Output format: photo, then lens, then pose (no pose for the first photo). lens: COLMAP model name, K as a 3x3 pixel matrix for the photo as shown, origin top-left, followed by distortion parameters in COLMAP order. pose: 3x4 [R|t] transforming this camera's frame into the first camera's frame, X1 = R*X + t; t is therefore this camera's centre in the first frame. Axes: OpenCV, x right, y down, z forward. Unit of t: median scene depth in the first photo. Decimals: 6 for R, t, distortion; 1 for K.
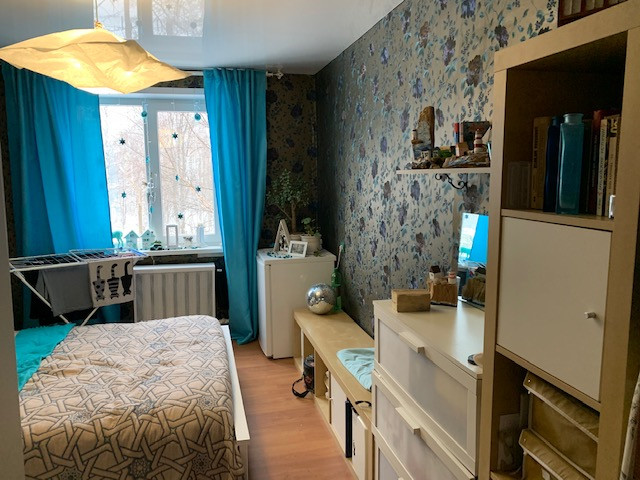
lens RADIAL K [[489.5, 0, 318.2], [0, 489.5, 237.8], [0, 0, 1]] dist [0.068409, -0.066230]
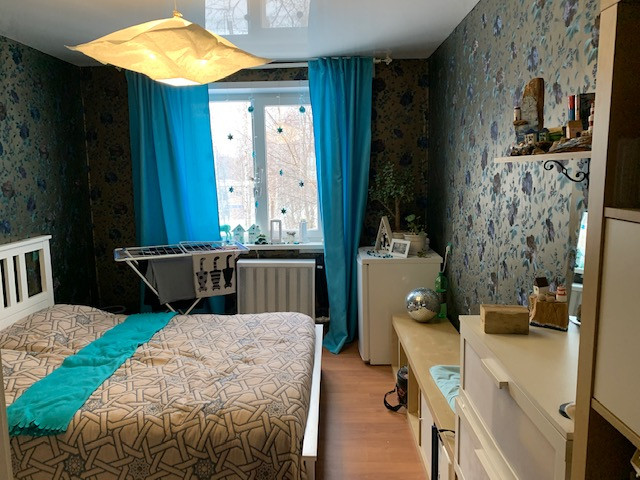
lens RADIAL K [[489.5, 0, 318.2], [0, 489.5, 237.8], [0, 0, 1]] dist [0.068409, -0.066230]
pose [[0.964091, 0.030312, -0.263838, 0.069047], [-0.028108, 0.999531, 0.012127, -0.005129], [0.264082, -0.004275, 0.964491, 0.087874]]
